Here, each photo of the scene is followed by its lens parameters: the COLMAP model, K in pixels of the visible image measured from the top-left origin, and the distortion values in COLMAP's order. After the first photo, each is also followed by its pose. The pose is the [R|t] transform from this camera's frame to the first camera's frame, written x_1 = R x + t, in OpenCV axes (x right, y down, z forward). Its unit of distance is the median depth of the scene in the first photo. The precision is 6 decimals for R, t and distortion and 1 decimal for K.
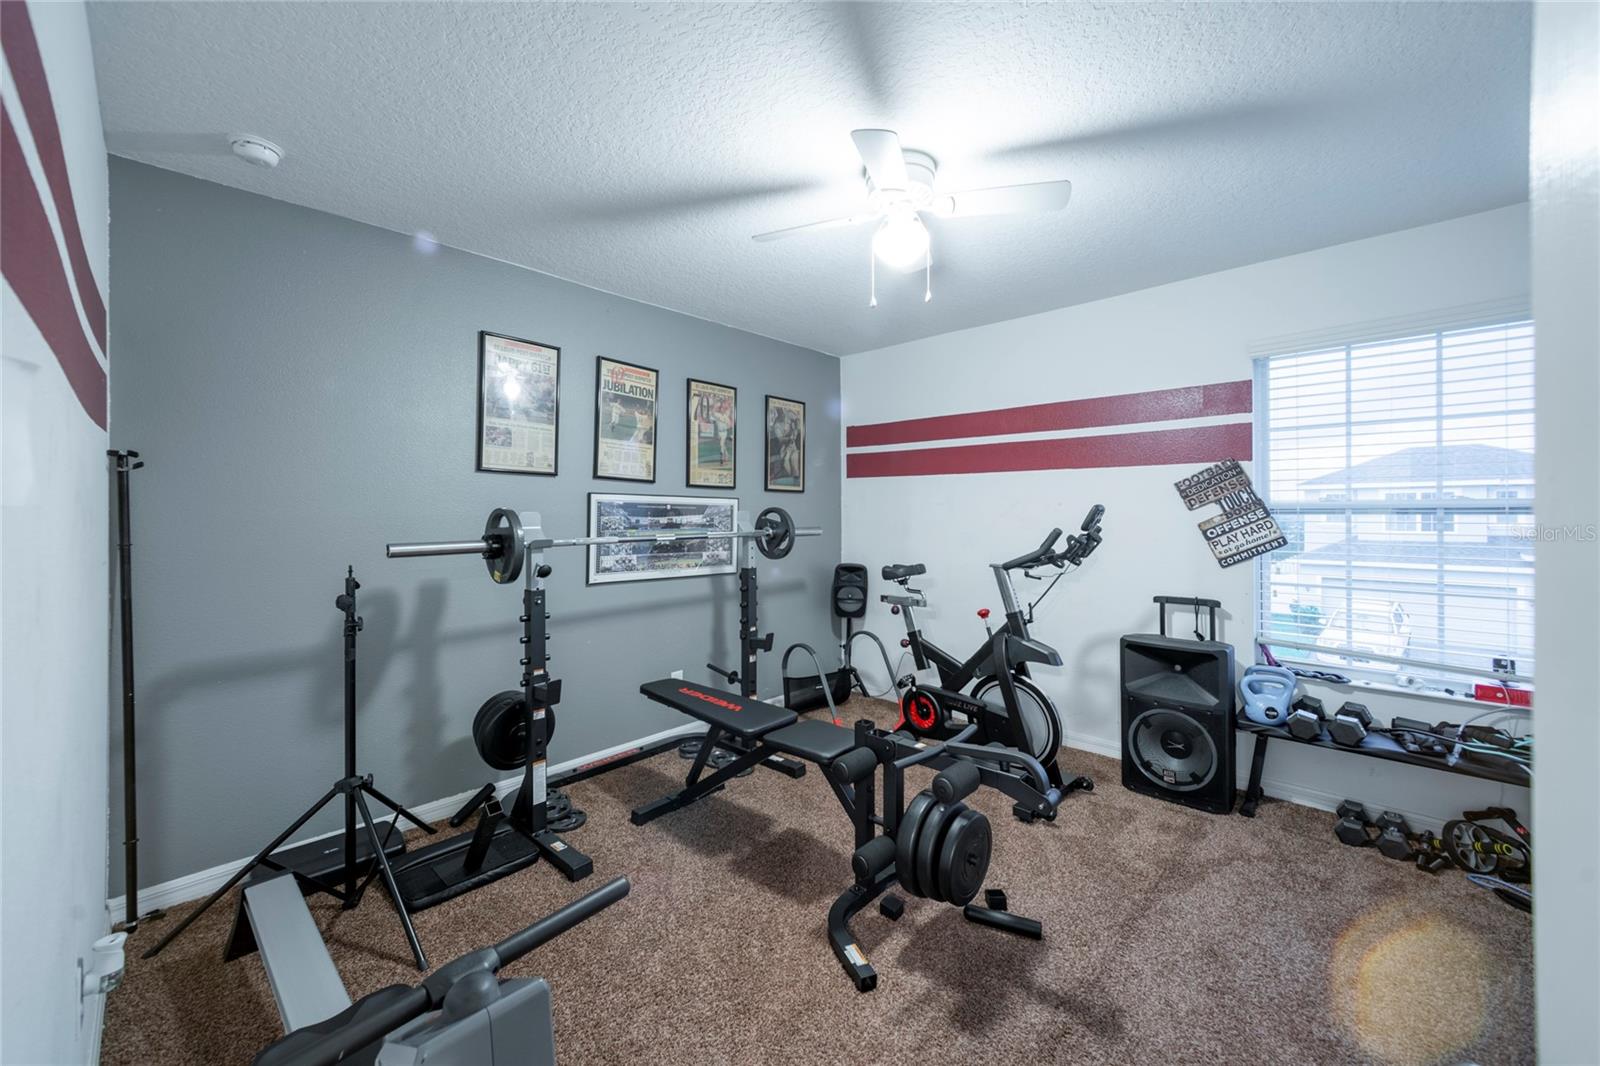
lens RADIAL K [[617.7, 0, 800.3], [0, 617.7, 519.5], [0, 0, 1]] dist [0.002225, -0.001072]
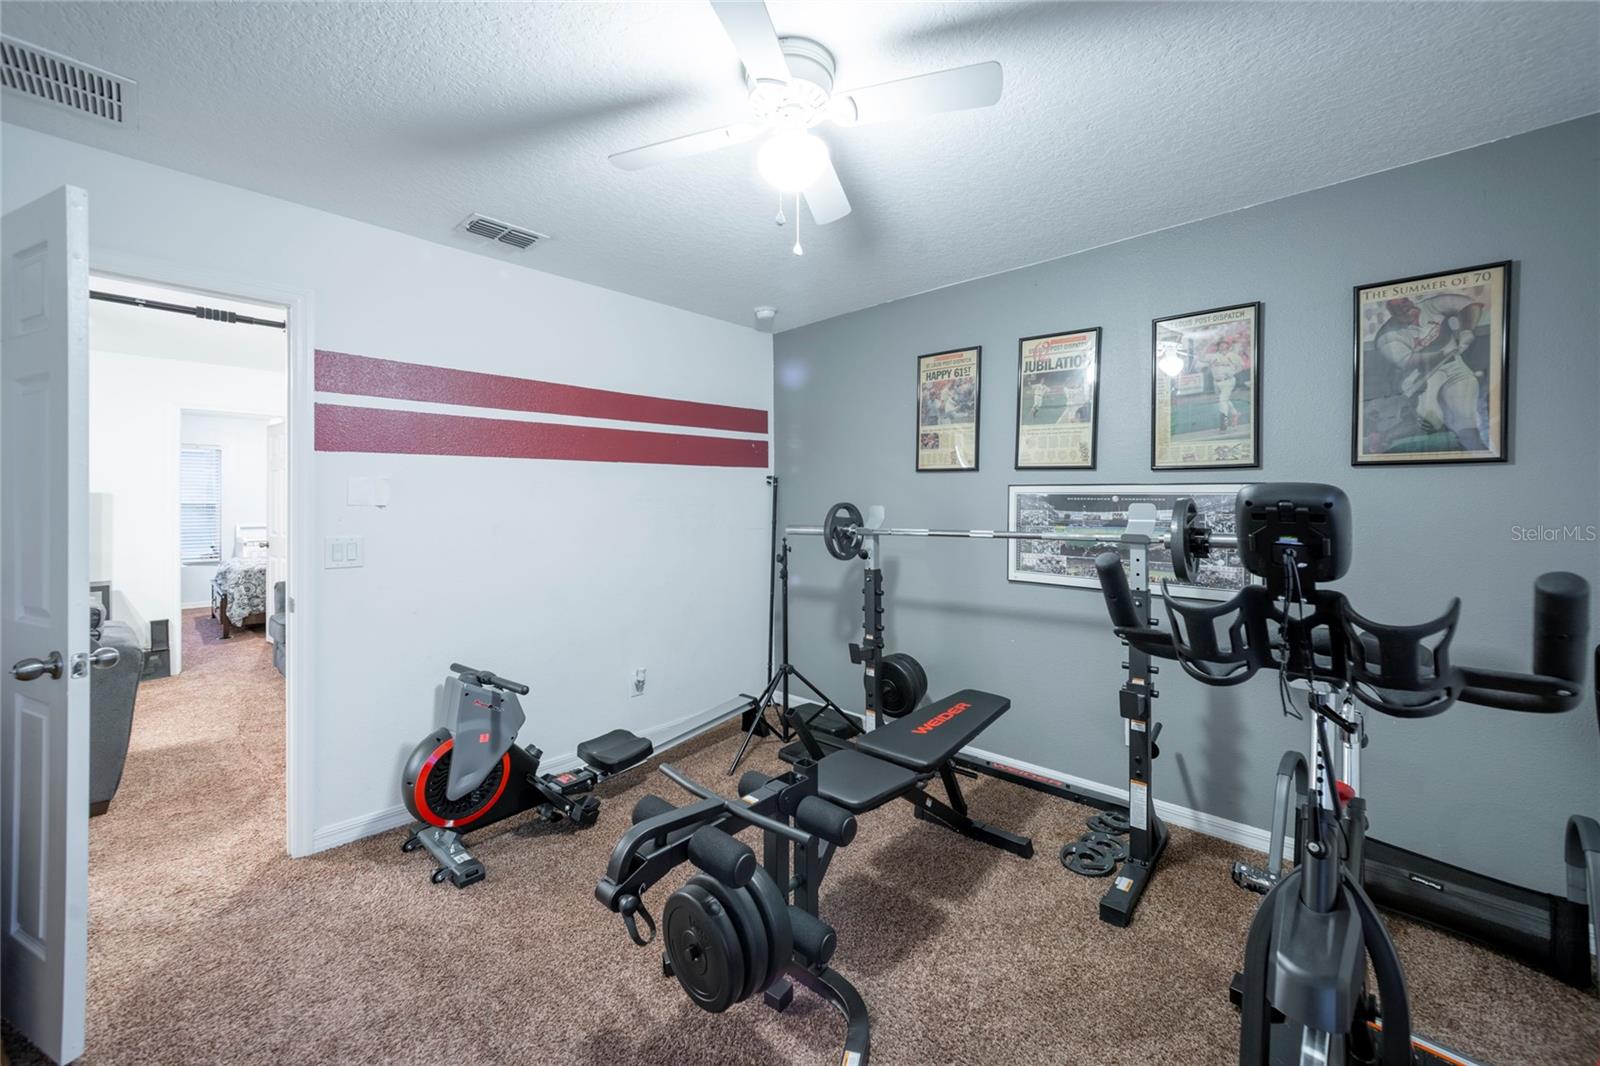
lens RADIAL K [[617.7, 0, 781.5], [0, 617.7, 507.9], [0, 0, 1]] dist [0.002225, -0.001072]
pose [[0.007733, 0.010695, -0.999913, 0.595066], [-0.004550, 0.999933, 0.010660, -0.016218], [0.999960, 0.004467, 0.007781, 0.615807]]
